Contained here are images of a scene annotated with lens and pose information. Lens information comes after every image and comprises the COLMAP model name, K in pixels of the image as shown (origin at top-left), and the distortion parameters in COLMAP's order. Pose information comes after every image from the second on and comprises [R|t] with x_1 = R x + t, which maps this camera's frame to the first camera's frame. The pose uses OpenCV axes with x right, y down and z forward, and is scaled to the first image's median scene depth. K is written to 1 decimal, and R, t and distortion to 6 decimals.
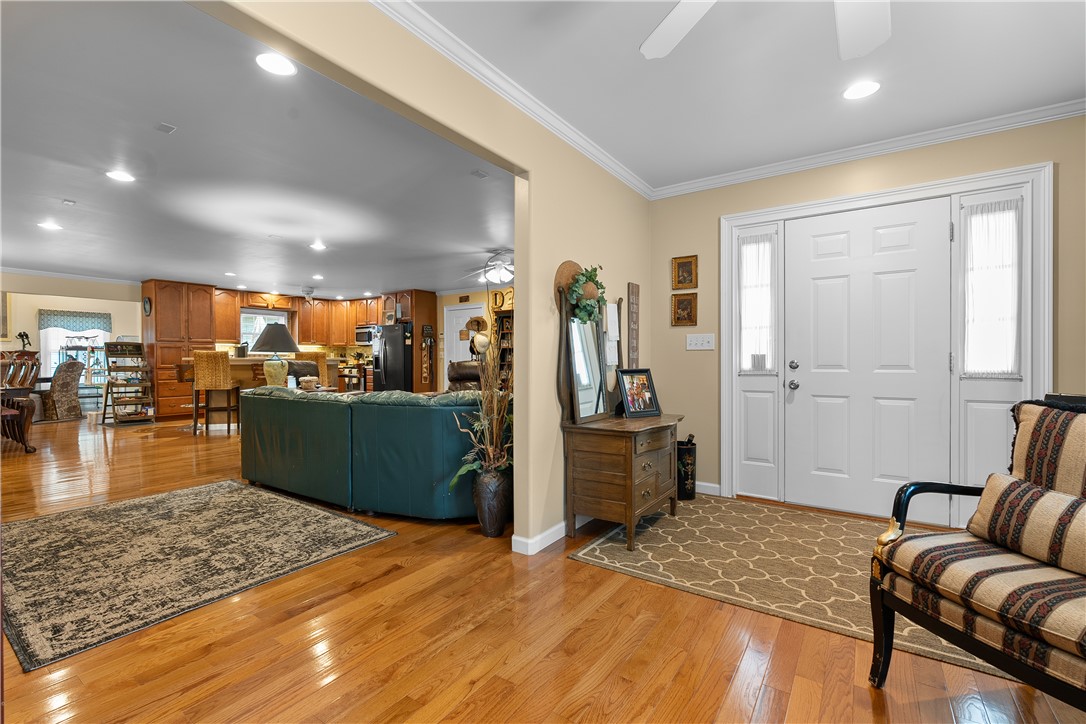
lens RADIAL K [[471.3, 0, 542.4], [0, 471.3, 362.4], [0, 0, 1]] dist [0.001920, 0.000186]
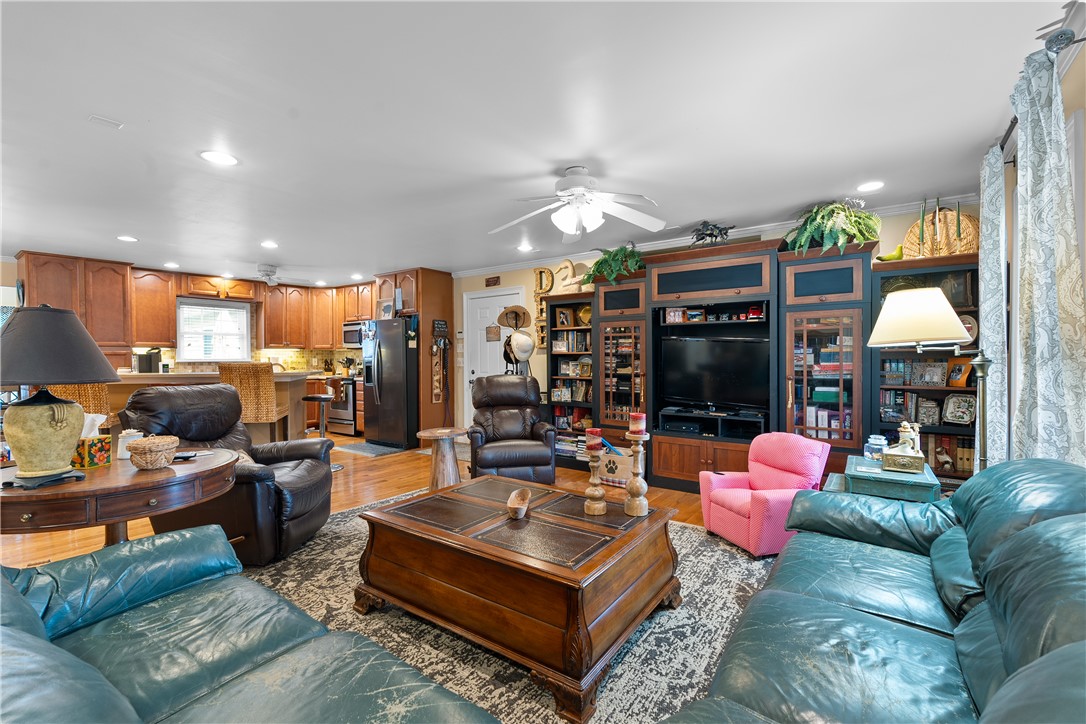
lens RADIAL K [[471.3, 0, 544.0], [0, 471.3, 360.3], [0, 0, 1]] dist [0.001920, 0.000186]
pose [[0.999660, -0.003307, -0.025859, -0.072634], [0.003295, 0.999994, -0.000511, -0.018438], [0.025860, 0.000425, 0.999665, 0.308939]]
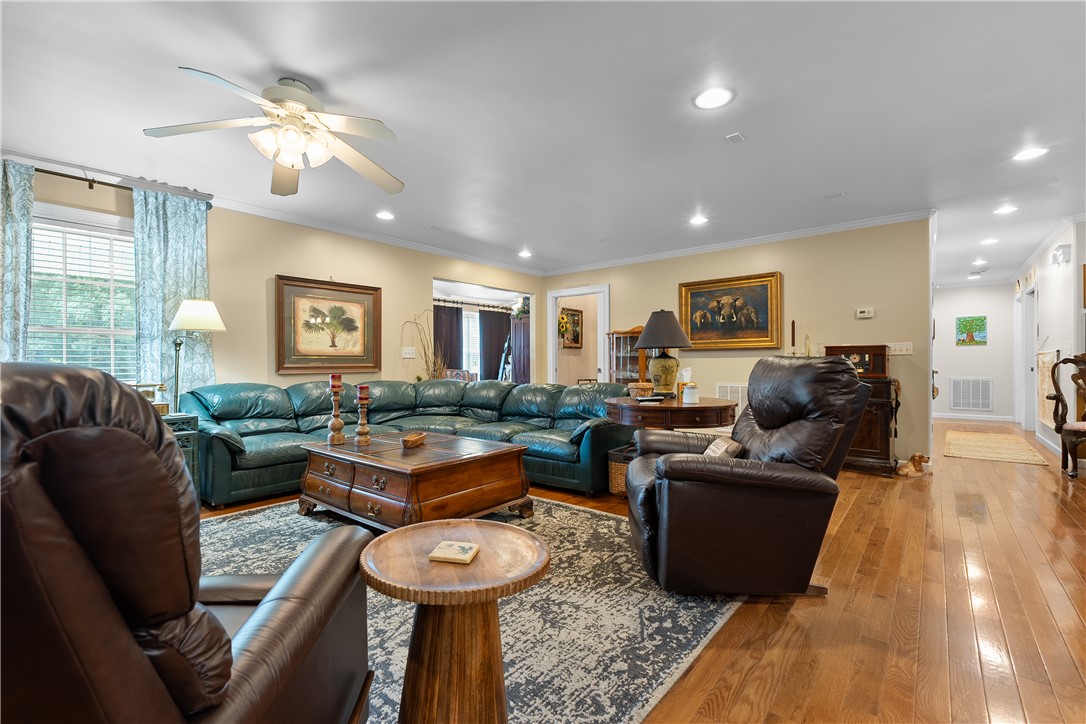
lens RADIAL K [[471.3, 0, 542.9], [0, 471.3, 362.4], [0, 0, 1]] dist [0.001920, 0.000186]
pose [[-0.995616, 0.005703, 0.093361, -0.312879], [0.006227, 0.999966, 0.005318, 0.010914], [-0.093327, 0.005876, -0.995618, 1.271939]]
